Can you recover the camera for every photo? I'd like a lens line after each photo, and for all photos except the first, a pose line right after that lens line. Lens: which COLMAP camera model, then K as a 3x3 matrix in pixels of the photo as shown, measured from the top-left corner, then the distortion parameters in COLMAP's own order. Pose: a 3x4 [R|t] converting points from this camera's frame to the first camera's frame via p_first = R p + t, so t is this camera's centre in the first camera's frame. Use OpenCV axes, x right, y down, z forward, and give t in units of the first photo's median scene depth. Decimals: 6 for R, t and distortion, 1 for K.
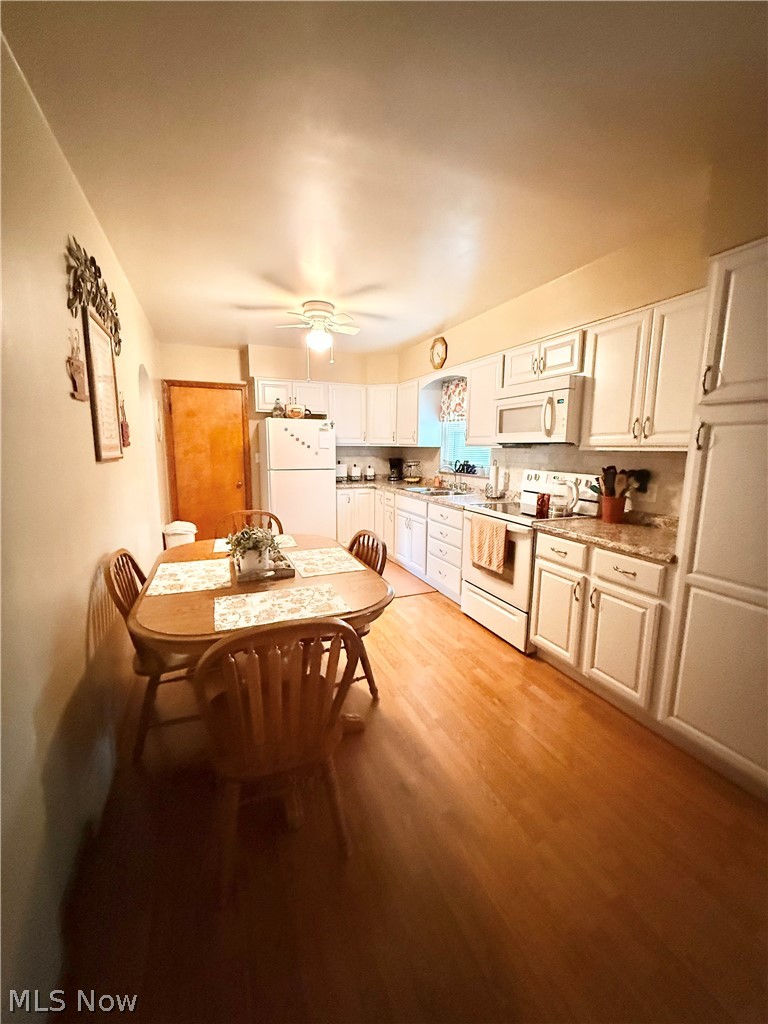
lens RADIAL K [[407.1, 0, 386.8], [0, 407.1, 508.9], [0, 0, 1]] dist [0.003072, 0.000154]
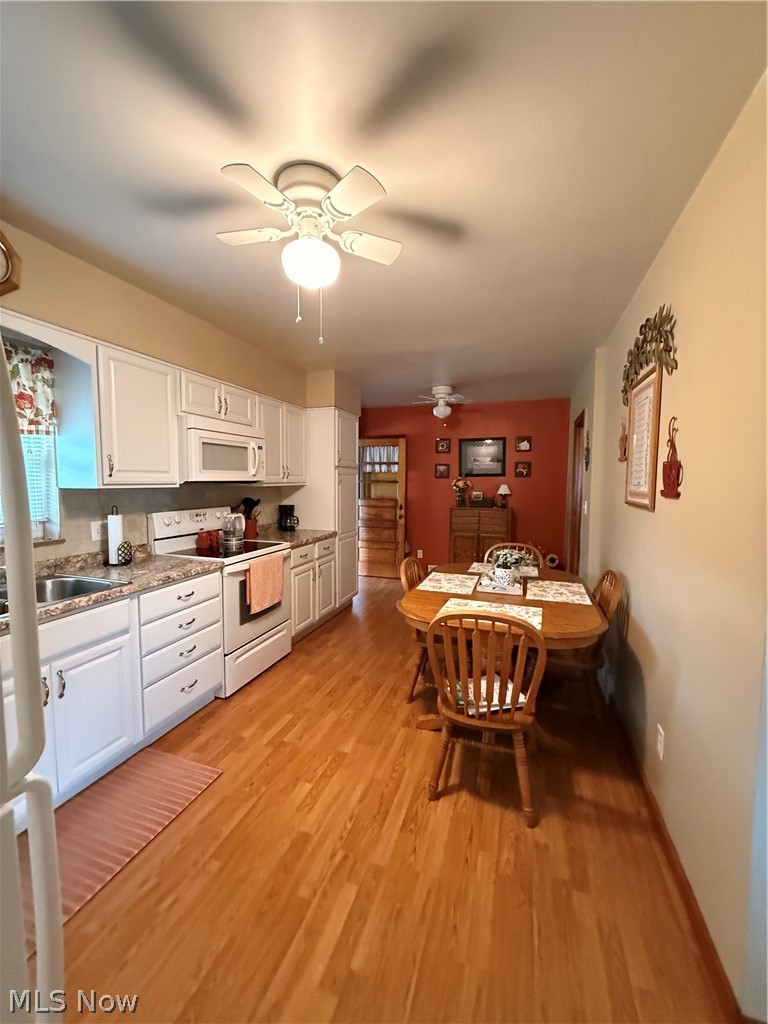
lens RADIAL K [[407.1, 0, 386.8], [0, 407.1, 508.9], [0, 0, 1]] dist [0.003072, 0.000154]
pose [[-0.742365, -0.061956, 0.667125, -0.663710], [0.088576, 0.977900, 0.189382, -0.270442], [-0.664115, 0.199682, -0.720471, 1.598600]]
